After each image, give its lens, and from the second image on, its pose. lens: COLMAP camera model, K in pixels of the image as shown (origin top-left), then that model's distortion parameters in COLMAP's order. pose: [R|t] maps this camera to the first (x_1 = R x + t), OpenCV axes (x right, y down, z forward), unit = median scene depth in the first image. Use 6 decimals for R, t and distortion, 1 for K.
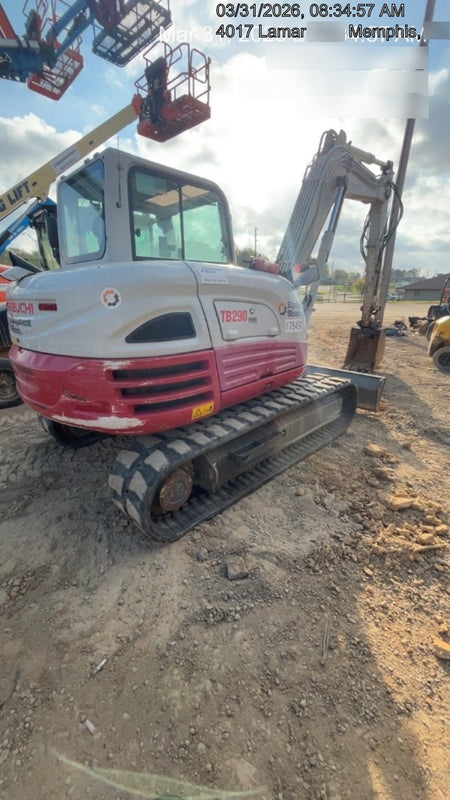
lens RADIAL K [[307.0, 0, 227.7], [0, 307.0, 398.2], [0, 0, 1]] dist [-0.000223, -0.000021]
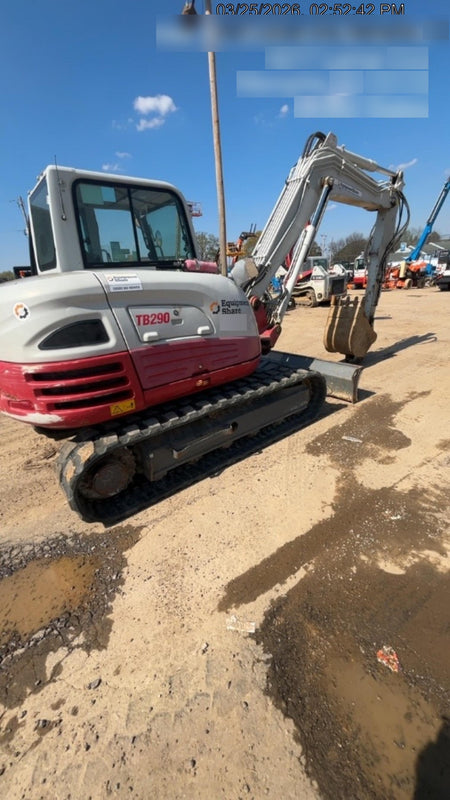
lens RADIAL K [[307.0, 0, 227.7], [0, 307.0, 398.2], [0, 0, 1]] dist [-0.000223, -0.000021]
pose [[0.990704, 0.001187, -0.136027, 0.486728], [0.004914, 0.998997, 0.044510, -0.043247], [0.135943, -0.044764, 0.989705, -0.044919]]
